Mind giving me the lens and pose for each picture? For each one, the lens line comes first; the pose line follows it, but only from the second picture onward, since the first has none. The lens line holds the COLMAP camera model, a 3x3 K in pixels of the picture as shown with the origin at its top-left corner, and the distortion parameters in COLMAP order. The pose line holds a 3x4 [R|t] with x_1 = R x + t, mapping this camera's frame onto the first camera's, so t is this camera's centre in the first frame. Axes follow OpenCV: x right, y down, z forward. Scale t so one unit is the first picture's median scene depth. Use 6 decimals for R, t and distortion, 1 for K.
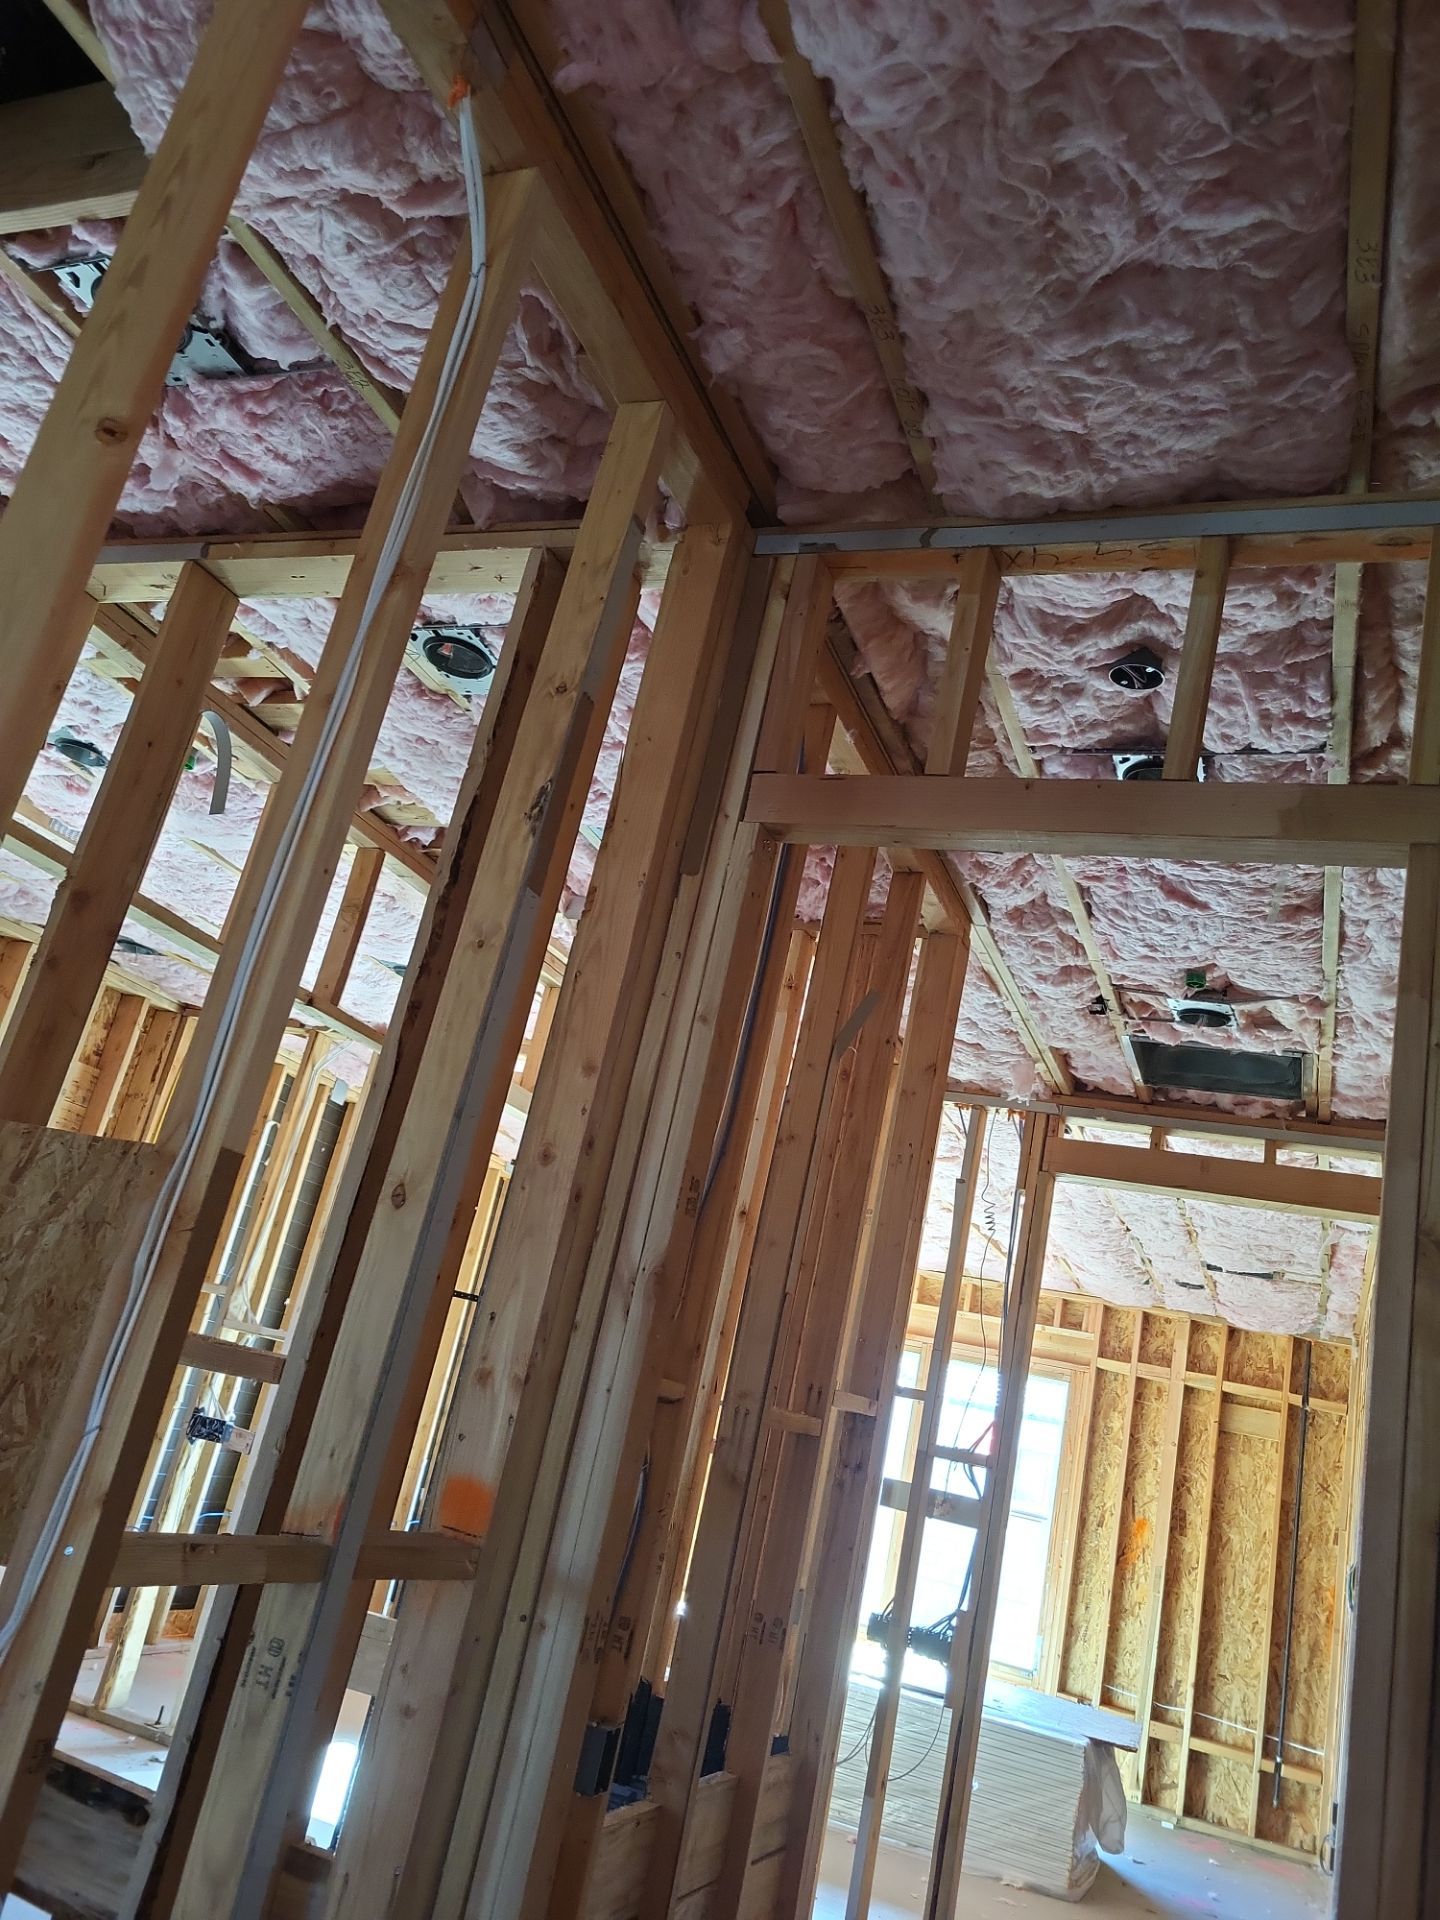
lens RADIAL K [[1432.0, 0, 729.8], [0, 1432.0, 964.2], [0, 0, 1]] dist [0.049600, -0.009779]
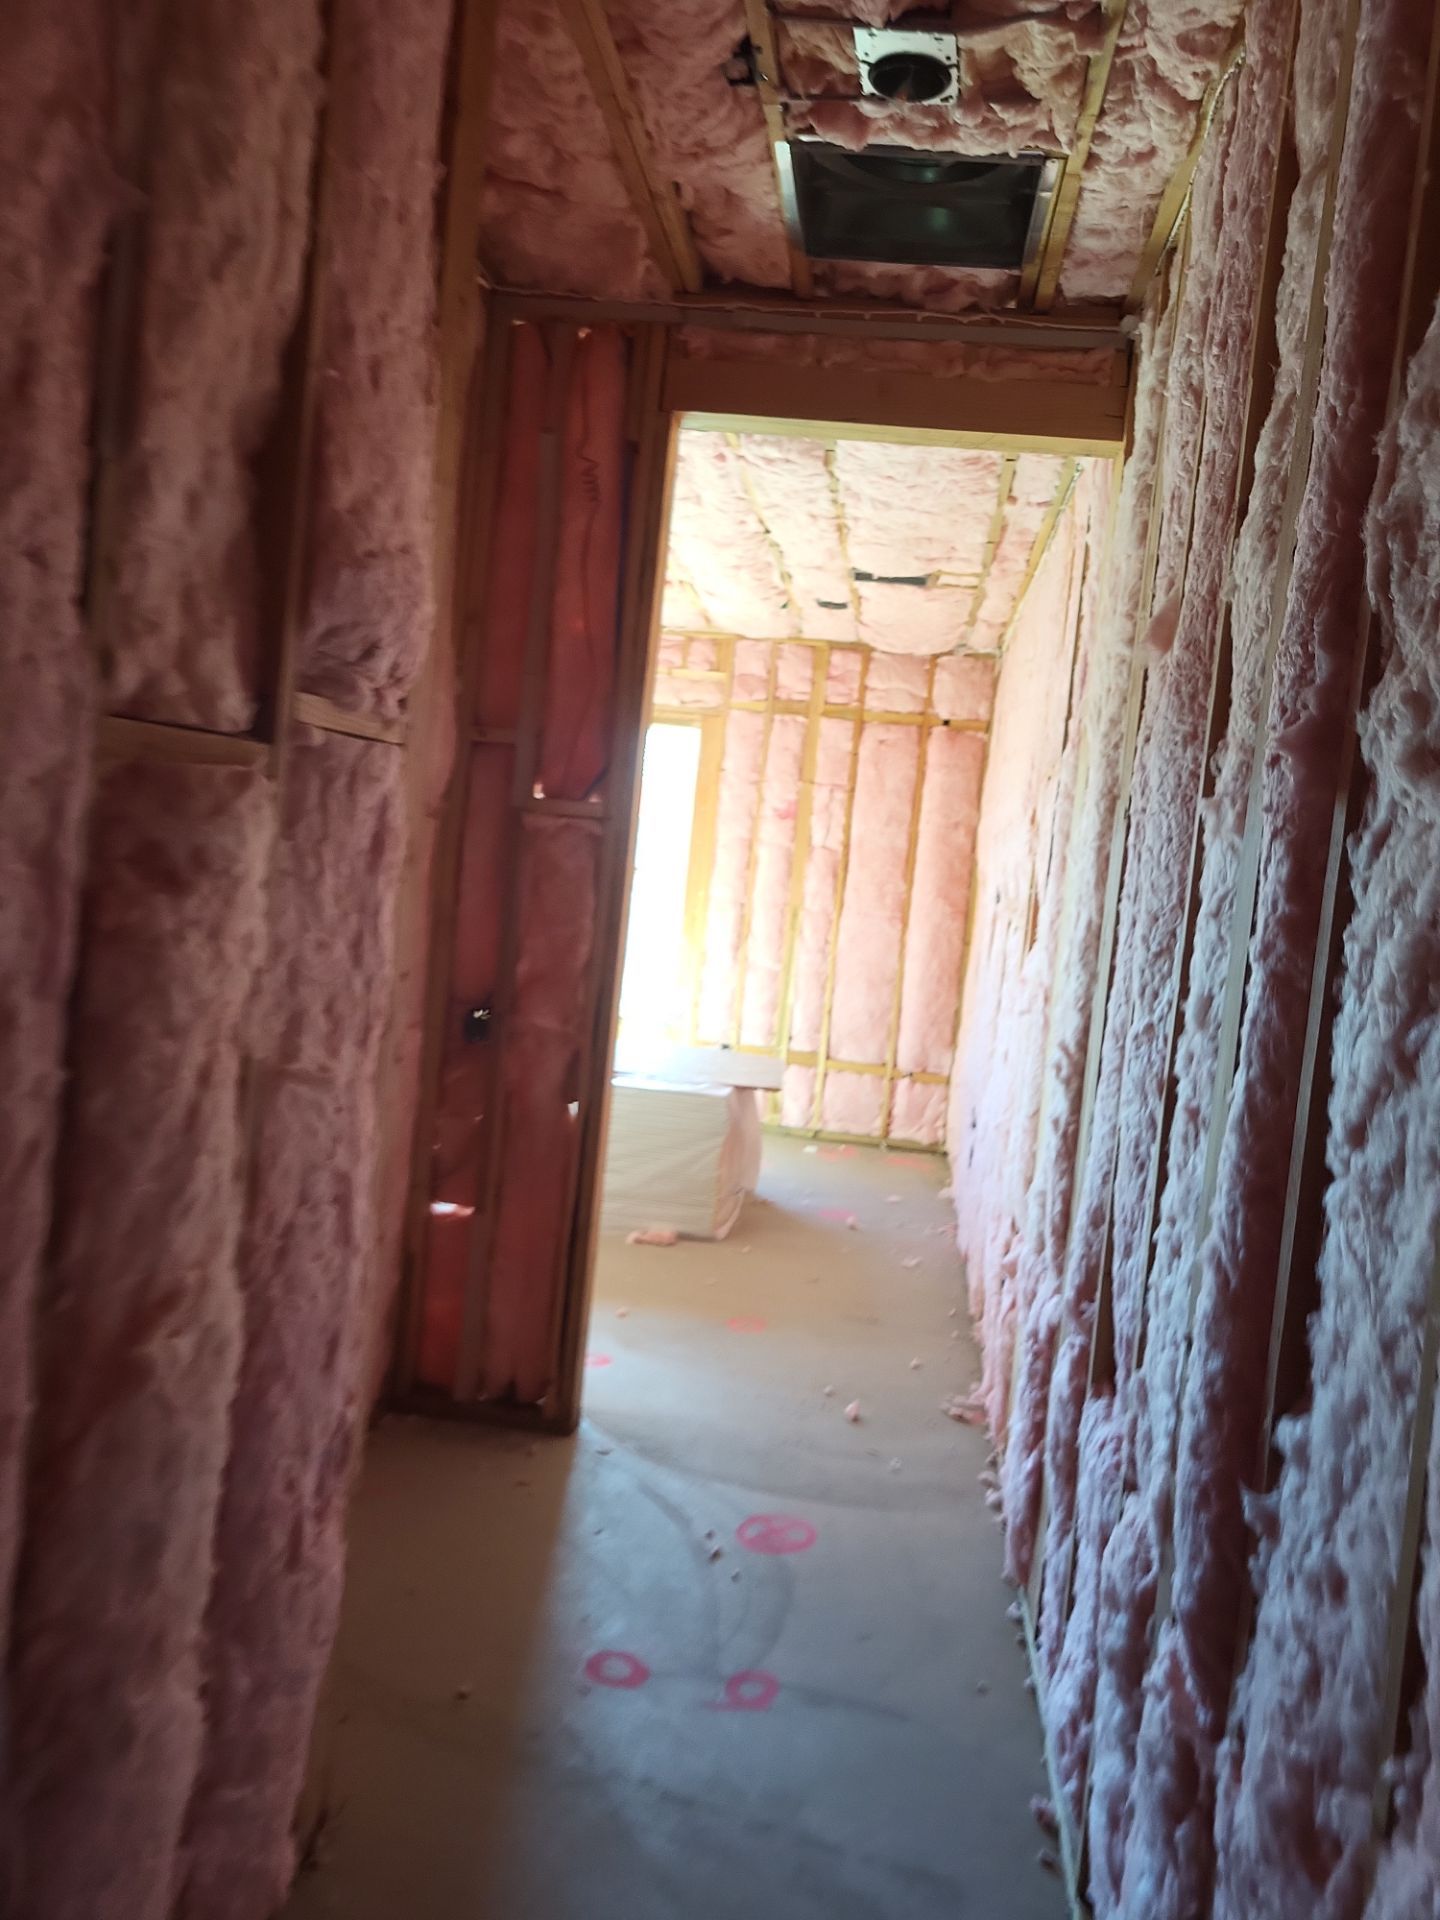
lens RADIAL K [[1432.0, 0, 725.3], [0, 1432.0, 961.3], [0, 0, 1]] dist [0.049600, -0.009779]
pose [[0.966296, -0.122718, 0.226303, 0.055684], [0.020541, 0.913020, 0.407398, 0.104052], [-0.256614, -0.389019, 0.884768, 0.269893]]
